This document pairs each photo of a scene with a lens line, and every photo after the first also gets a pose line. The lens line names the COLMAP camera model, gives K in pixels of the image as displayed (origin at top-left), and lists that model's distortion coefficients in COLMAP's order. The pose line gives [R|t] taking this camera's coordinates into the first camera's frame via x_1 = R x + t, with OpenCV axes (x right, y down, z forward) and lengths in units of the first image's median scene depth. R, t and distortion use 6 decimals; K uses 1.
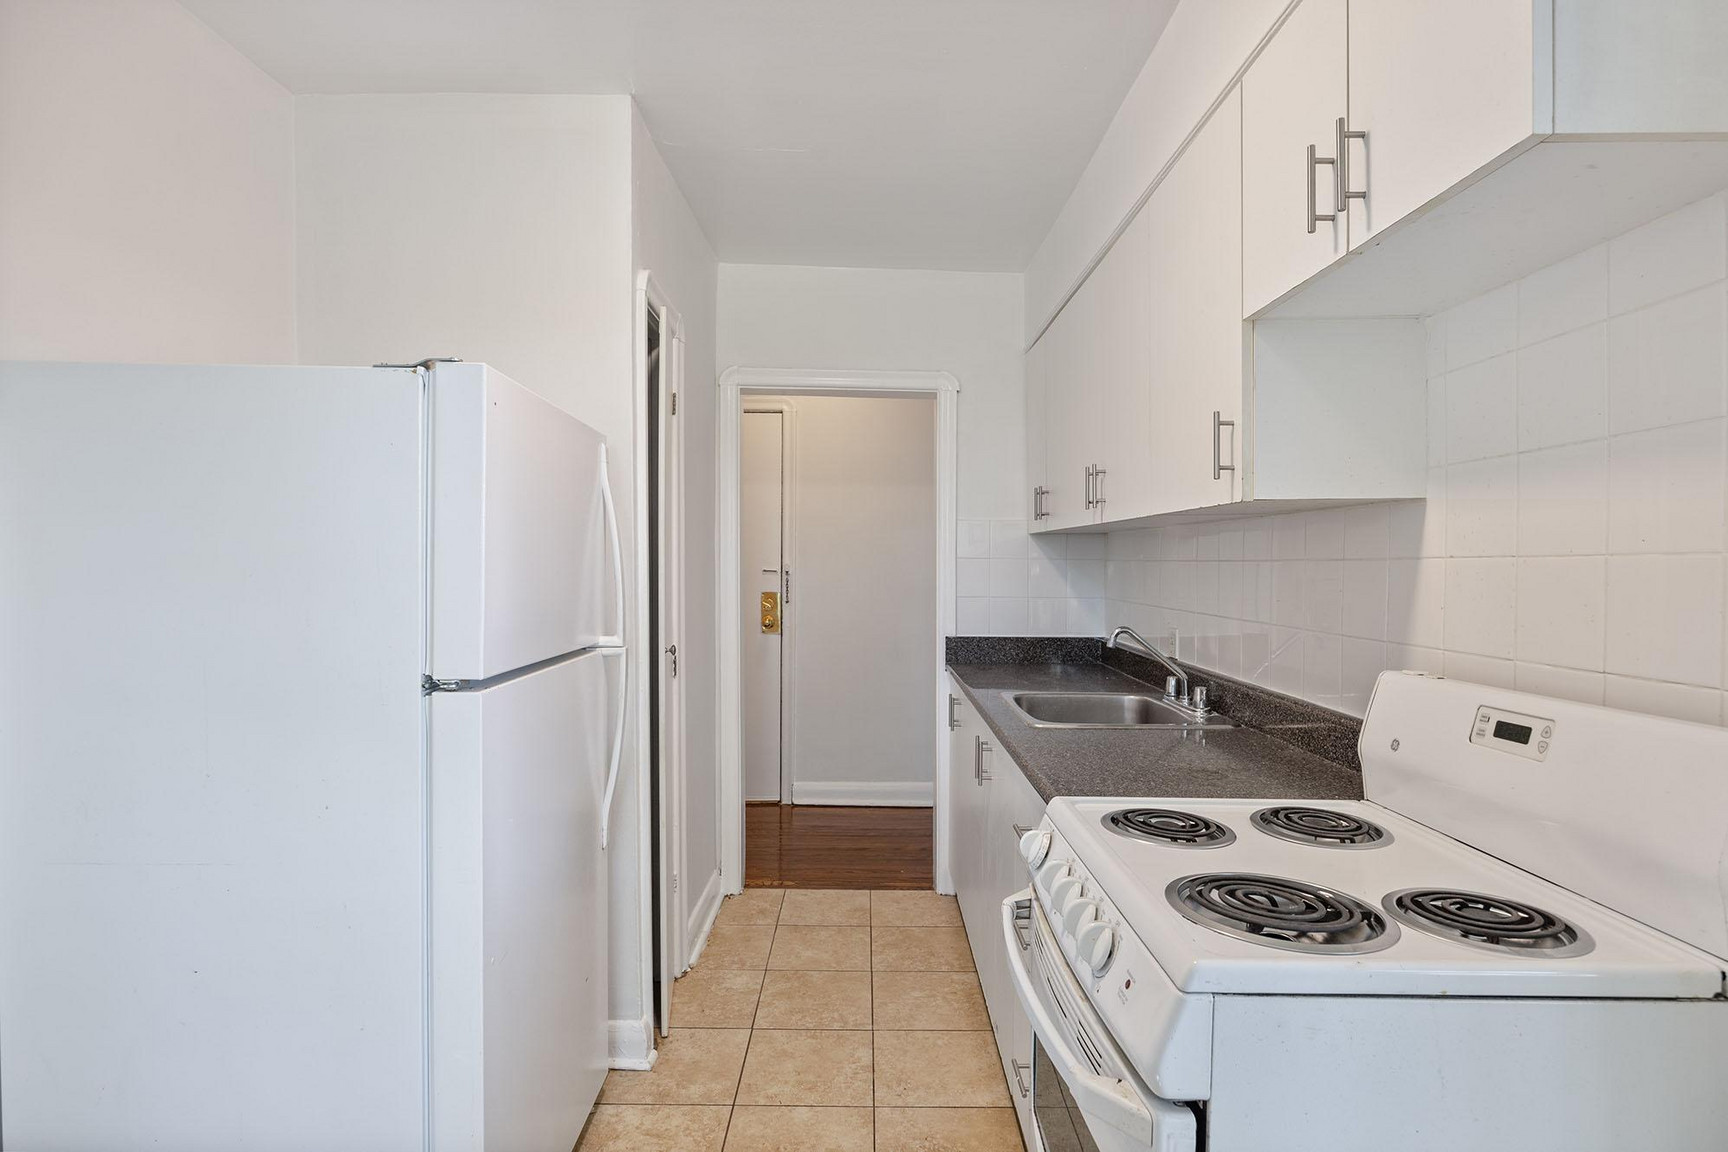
lens RADIAL K [[848.2, 0, 872.3], [0, 848.2, 580.2], [0, 0, 1]] dist [-0.010318, -0.000108]
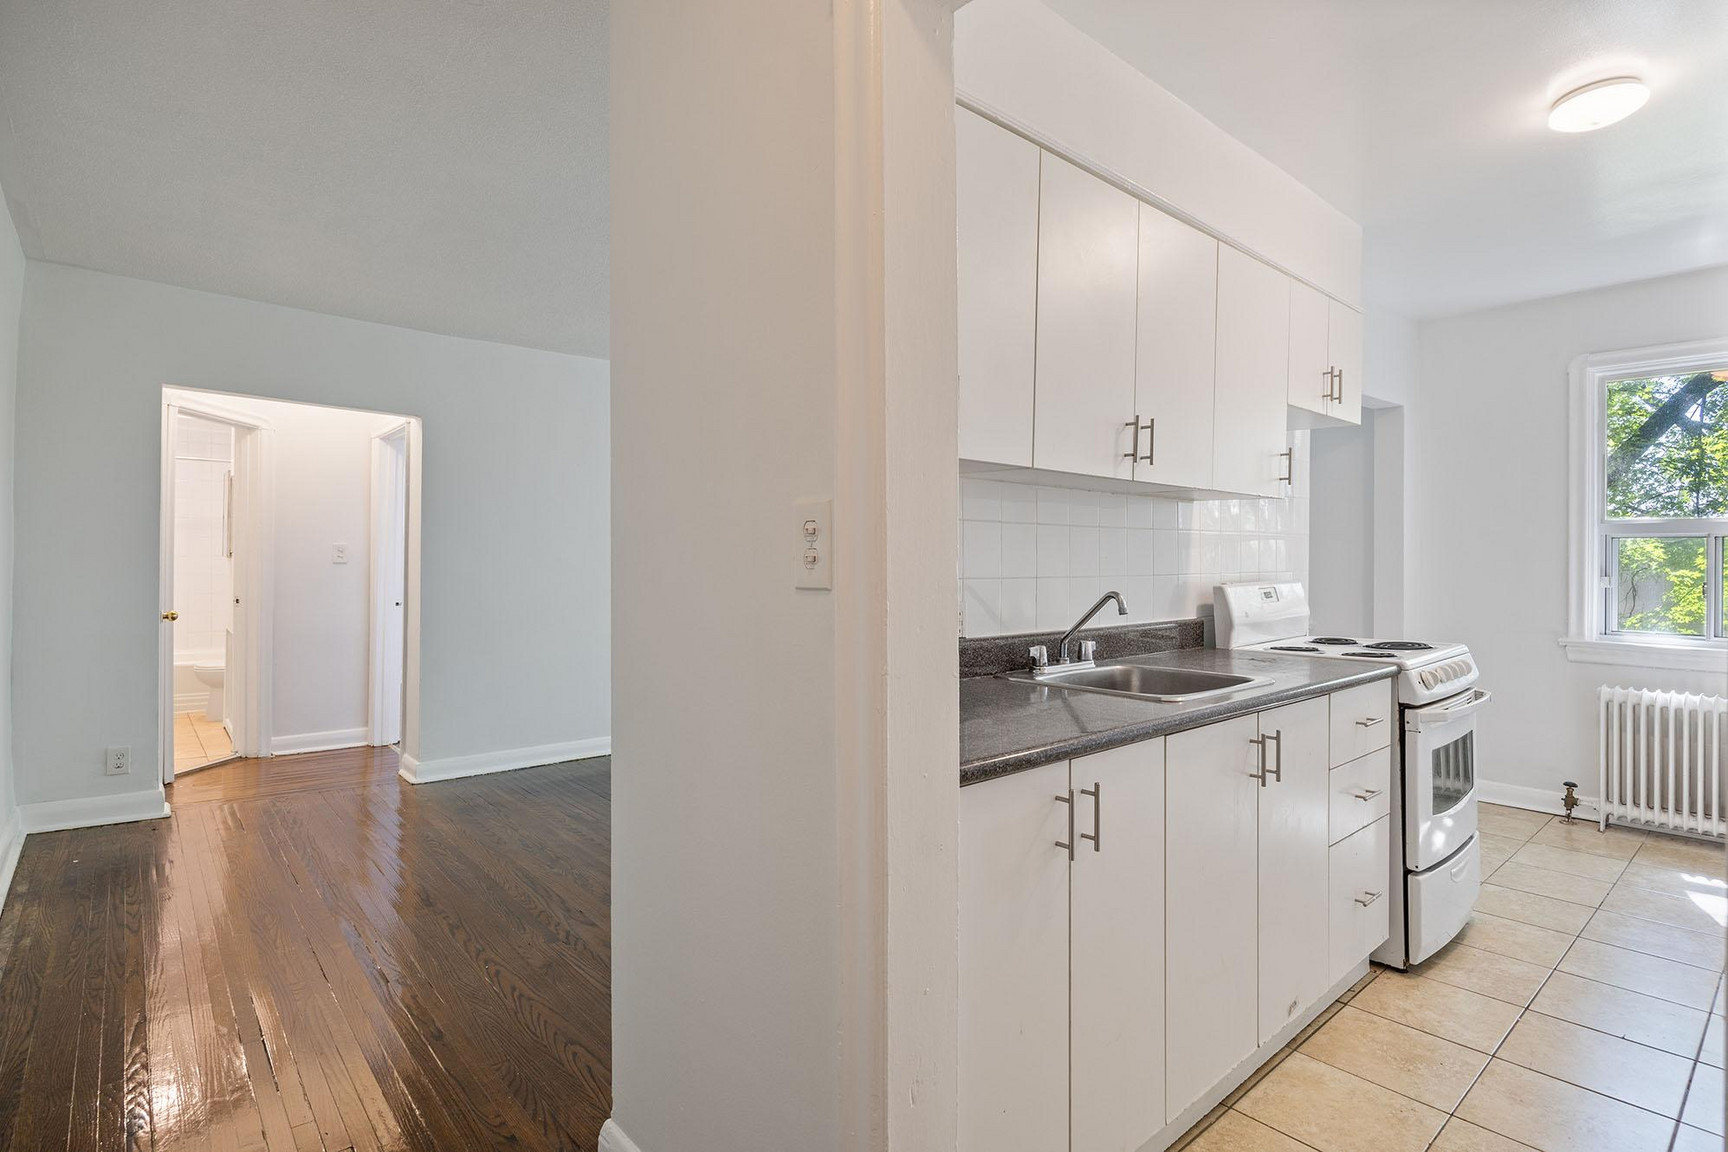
lens RADIAL K [[854.5, 0, 868.7], [0, 854.5, 555.4], [0, 0, 1]] dist [-0.009668, 0.000345]
pose [[-0.653289, -0.004668, 0.757094, -0.250037], [0.008873, 0.999865, 0.013821, -0.001129], [-0.757056, 0.015747, -0.653160, 1.862141]]
